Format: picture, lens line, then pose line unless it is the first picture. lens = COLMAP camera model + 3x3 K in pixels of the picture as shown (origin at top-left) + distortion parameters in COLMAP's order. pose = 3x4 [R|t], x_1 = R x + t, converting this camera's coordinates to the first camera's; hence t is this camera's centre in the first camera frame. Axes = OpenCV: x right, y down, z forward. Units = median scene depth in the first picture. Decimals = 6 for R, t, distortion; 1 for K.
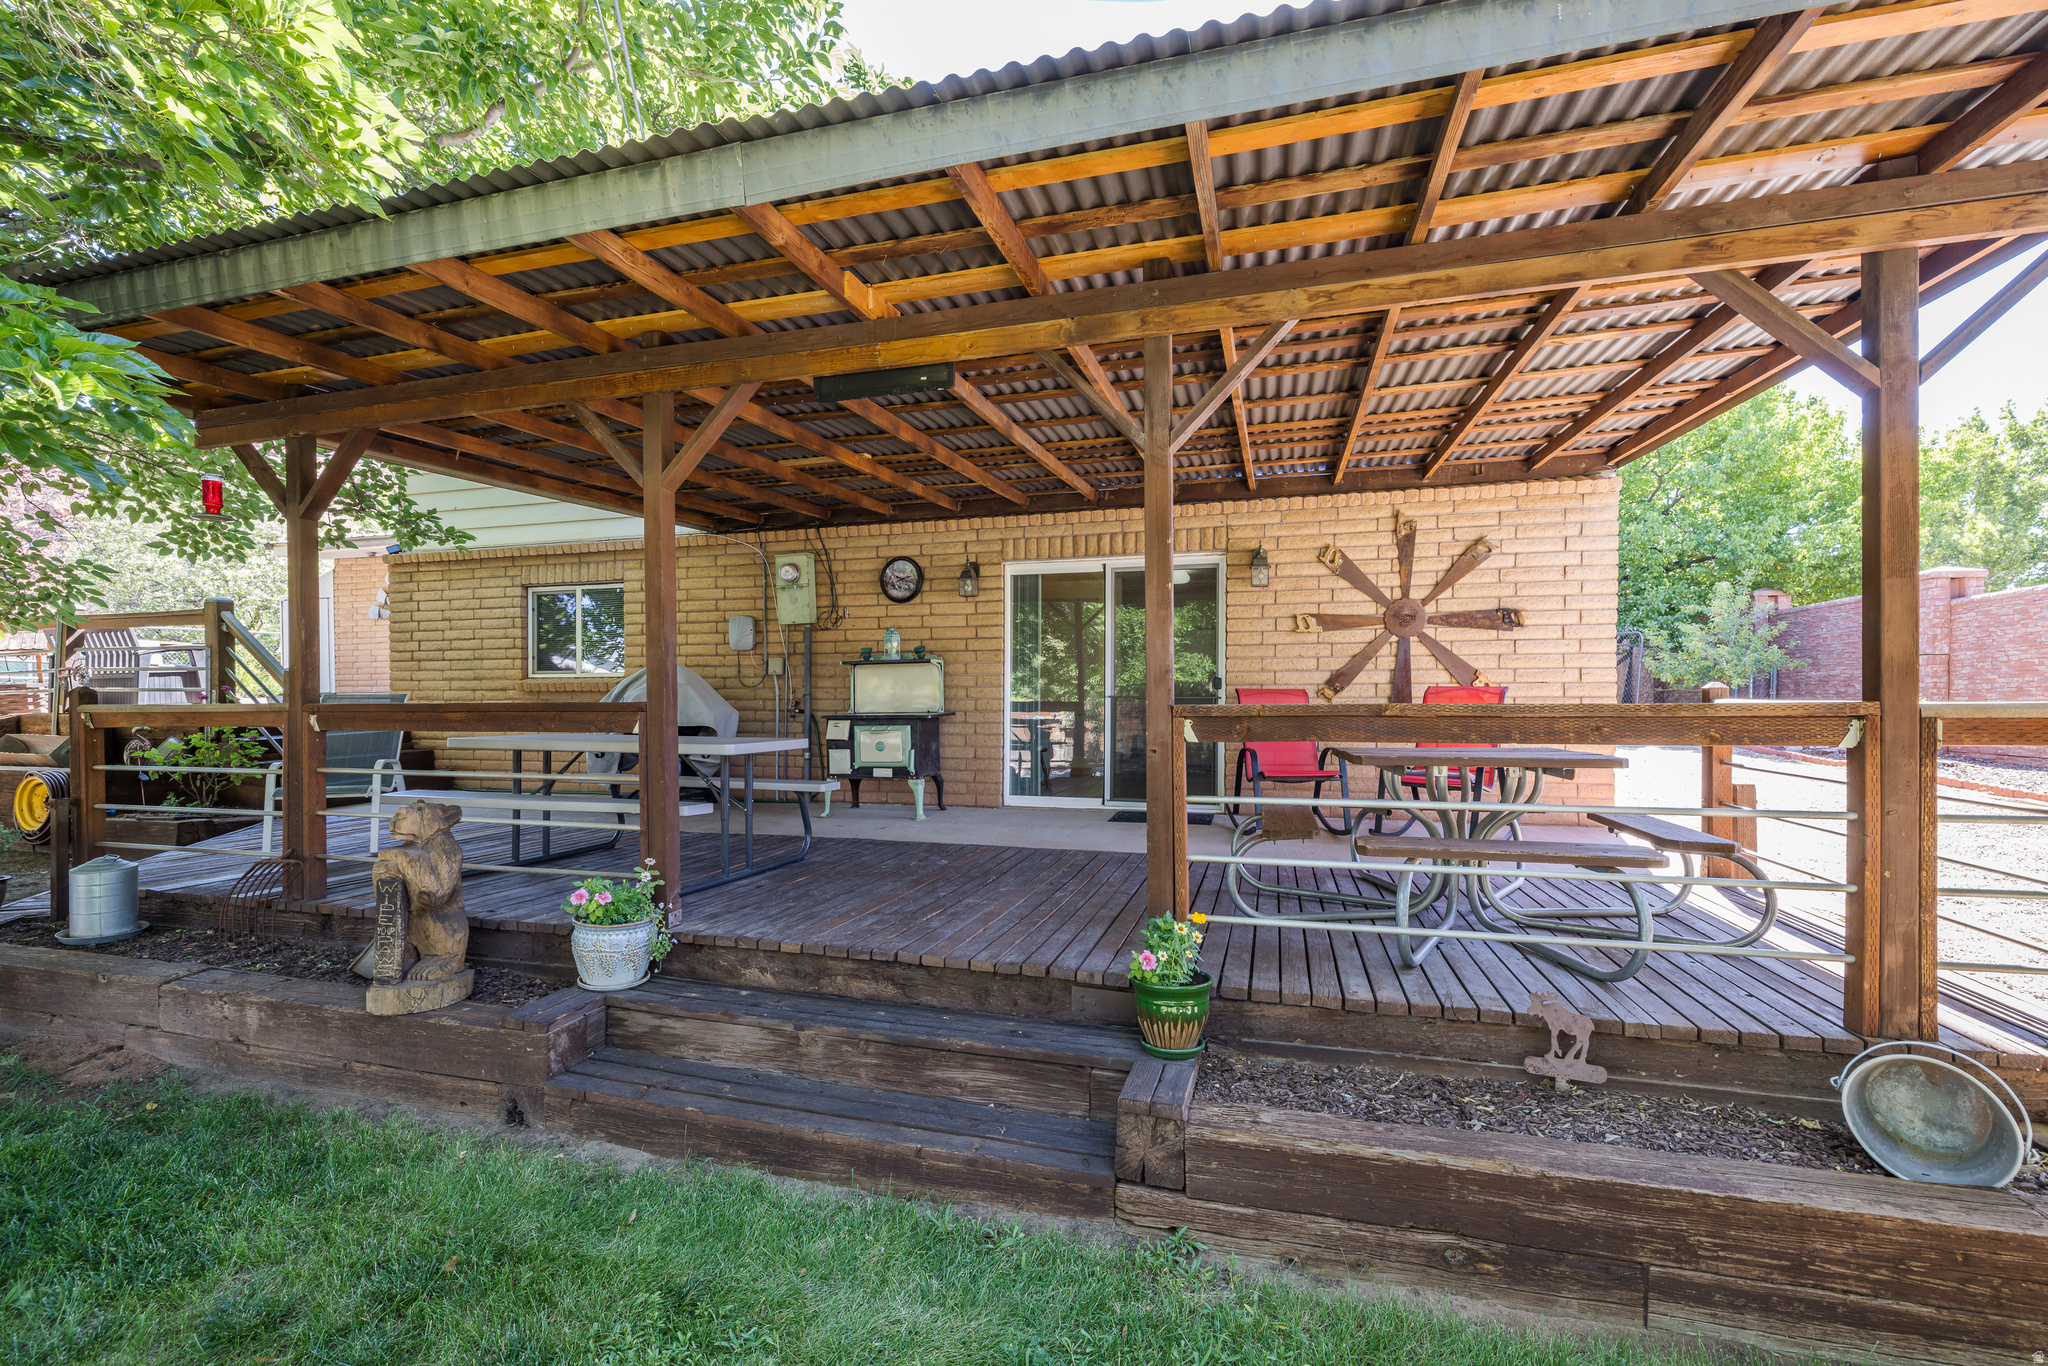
lens RADIAL K [[880.1, 0, 1023.2], [0, 880.1, 695.3], [0, 0, 1]] dist [0.001262, 0.000147]
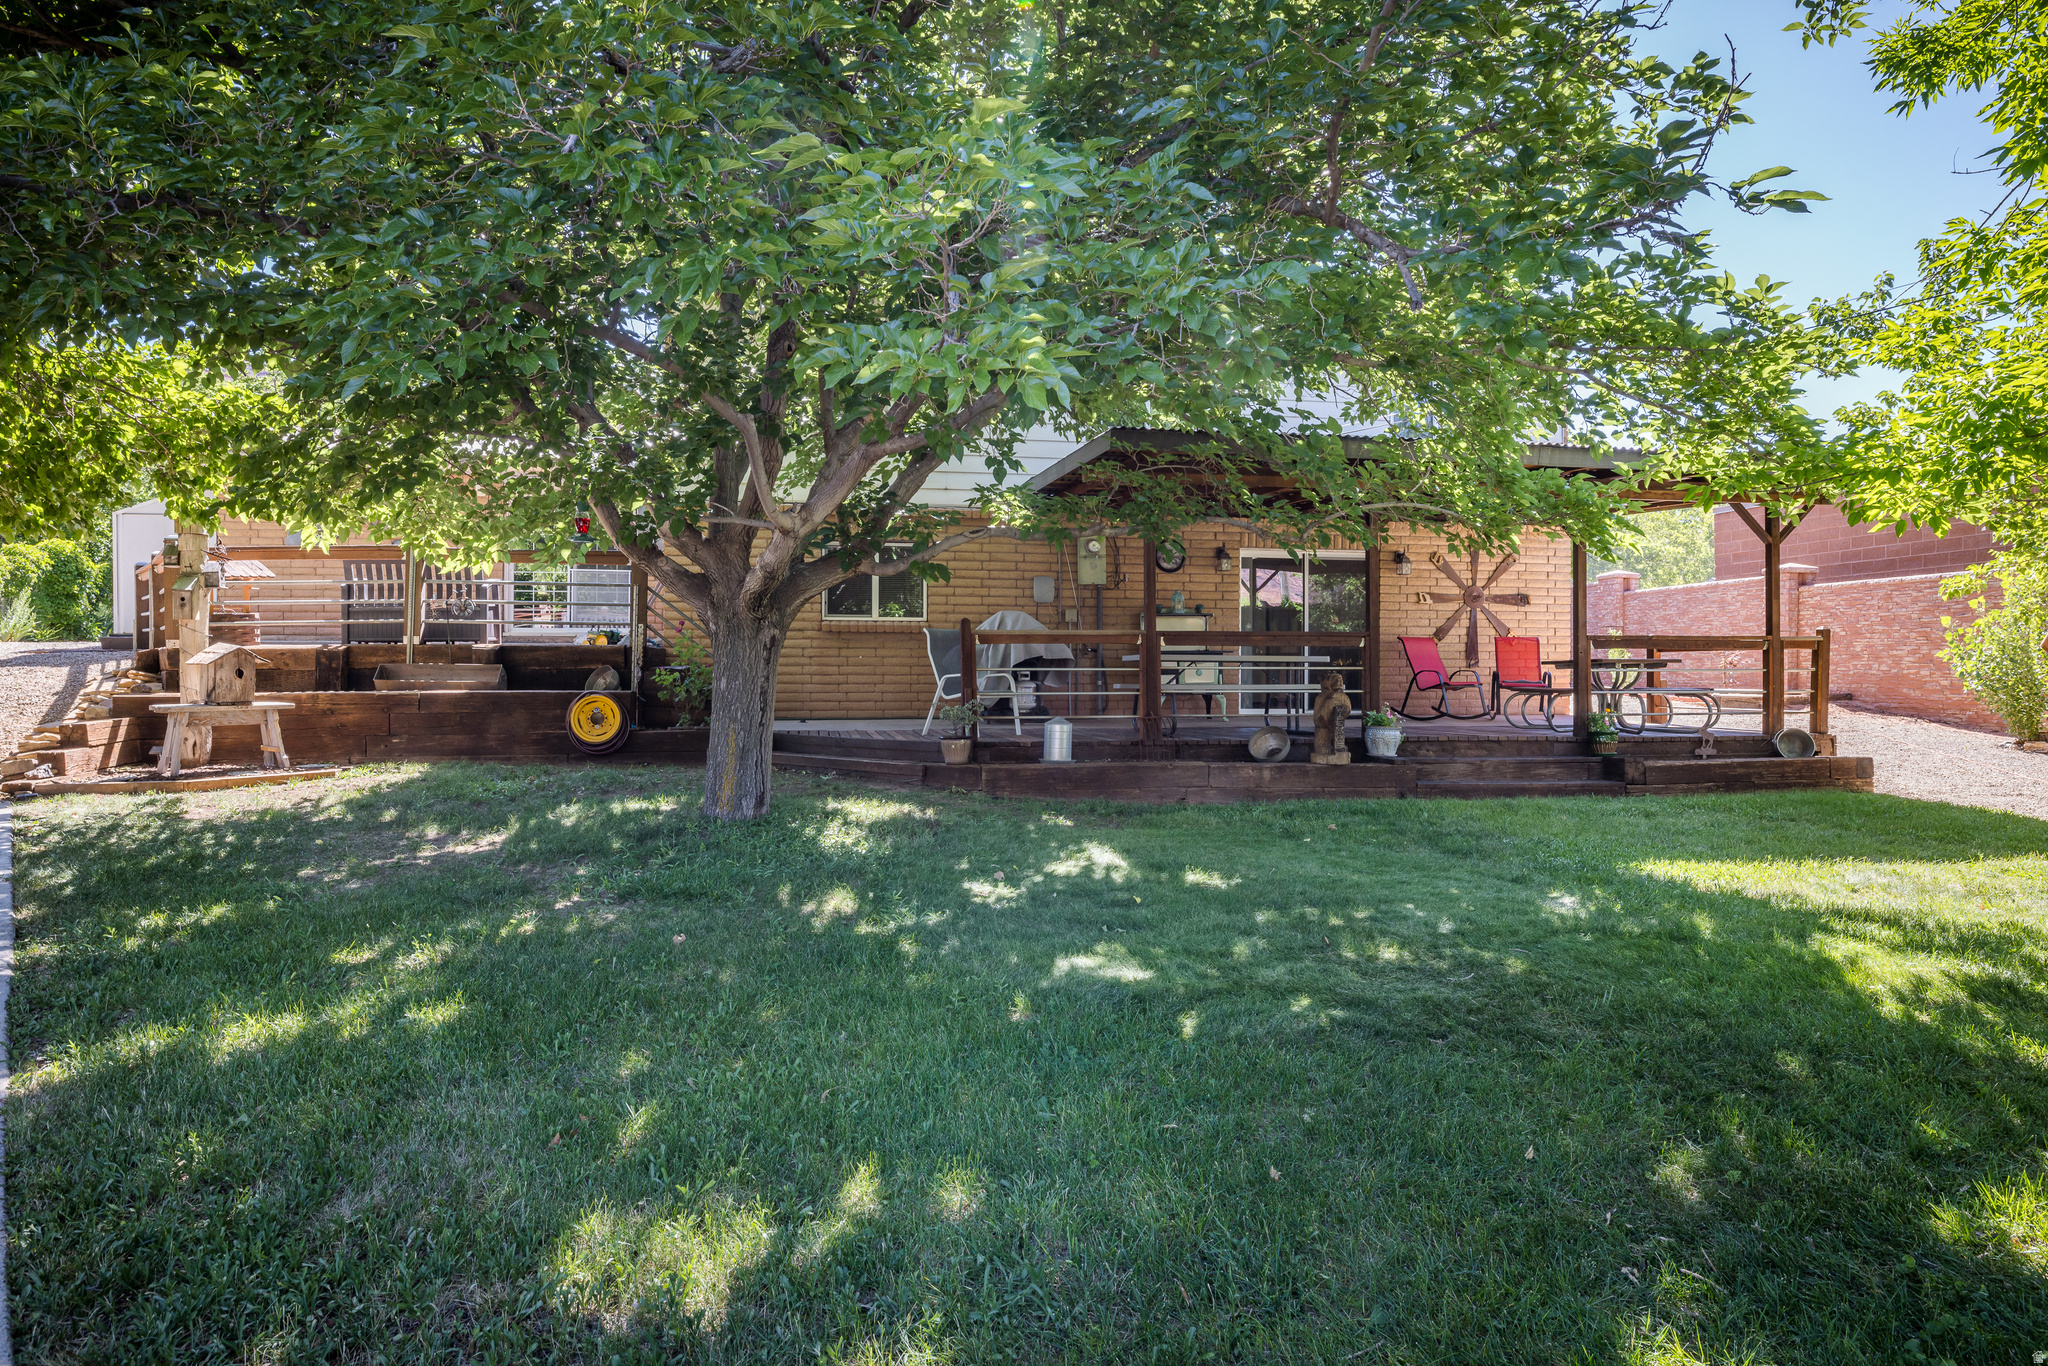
lens RADIAL K [[1213.9, 0, 1020.9], [0, 1213.9, 676.0], [0, 0, 1]] dist [0.002981, 0.000244]
pose [[0.889769, 0.002184, 0.456407, -1.435409], [-0.005451, 0.999968, 0.005842, 0.057057], [-0.456379, -0.007686, 0.889752, -0.708264]]
